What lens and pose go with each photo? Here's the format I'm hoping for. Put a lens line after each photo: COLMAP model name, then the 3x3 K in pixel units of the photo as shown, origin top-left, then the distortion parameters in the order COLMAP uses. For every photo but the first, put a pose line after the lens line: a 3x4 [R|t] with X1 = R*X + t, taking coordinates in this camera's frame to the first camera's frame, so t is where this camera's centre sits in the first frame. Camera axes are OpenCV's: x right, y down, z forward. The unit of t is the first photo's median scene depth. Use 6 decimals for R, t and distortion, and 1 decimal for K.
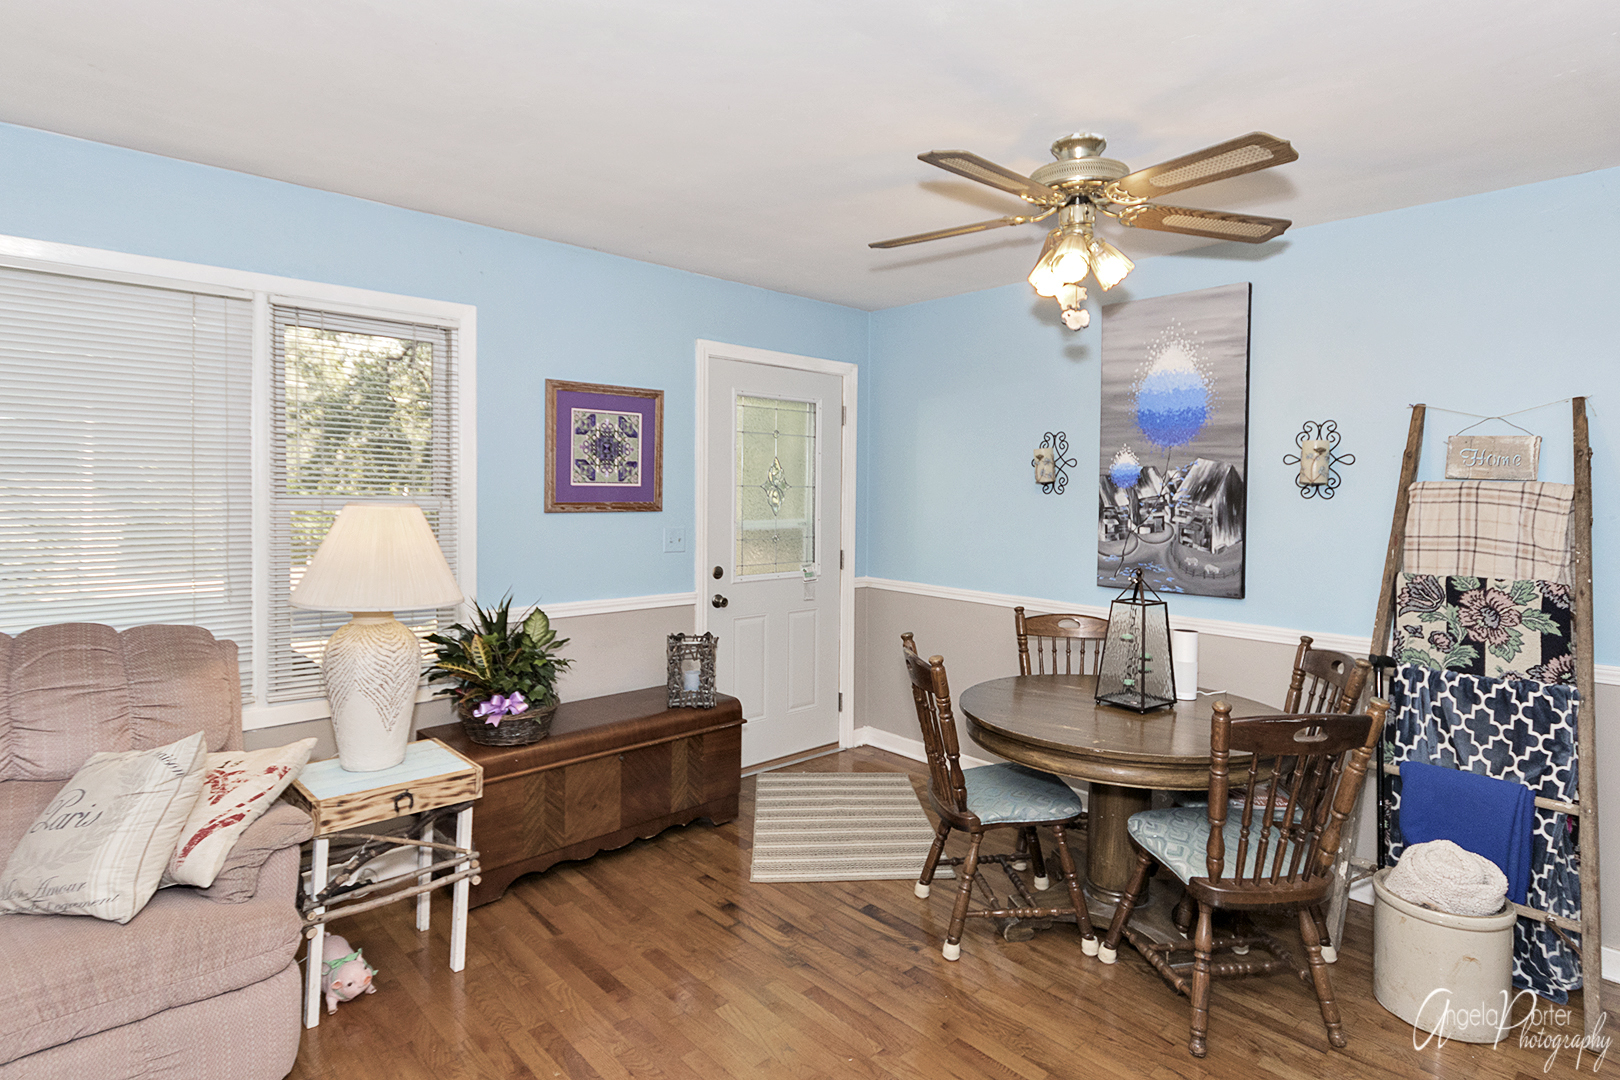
lens RADIAL K [[850.1, 0, 850.0], [0, 850.1, 512.2], [0, 0, 1]] dist [0.000717, -0.000481]
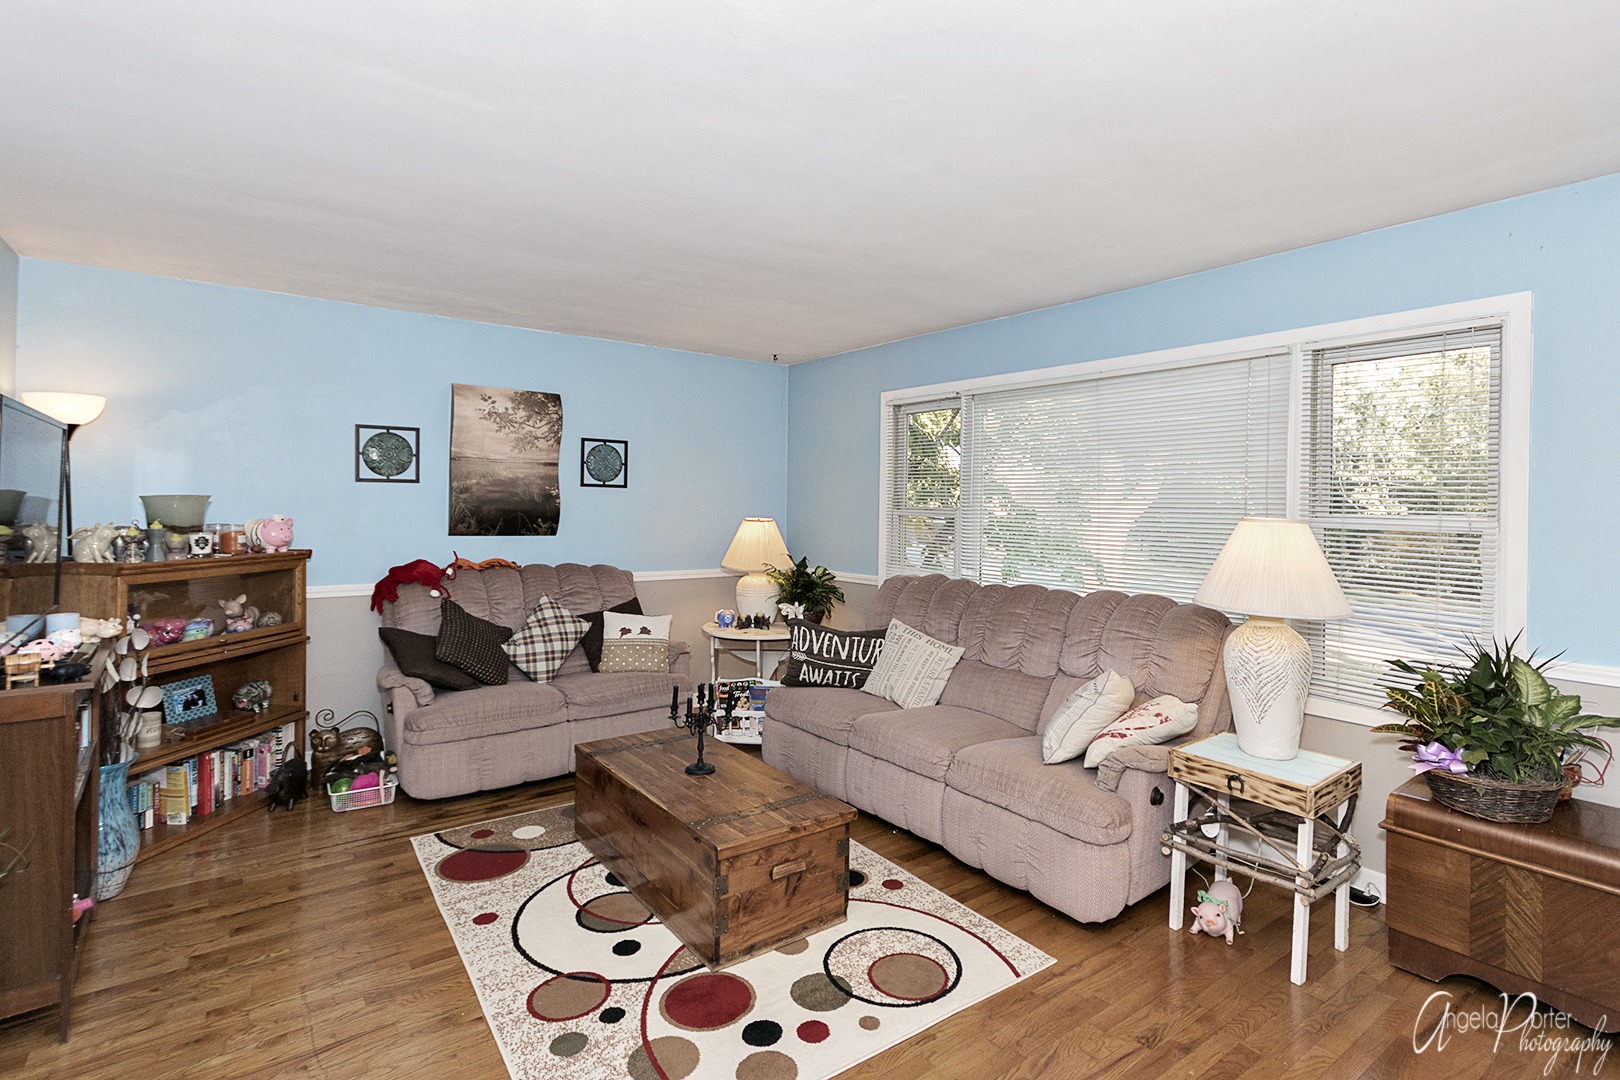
lens RADIAL K [[780.5, 0, 809.0], [0, 780.5, 510.5], [0, 0, 1]] dist [0.004685, 0.001877]
pose [[-0.122584, -0.004544, -0.992448, 0.404211], [-0.039156, 0.999233, 0.000261, 0.001058], [0.991685, 0.038892, -0.122668, 0.390969]]
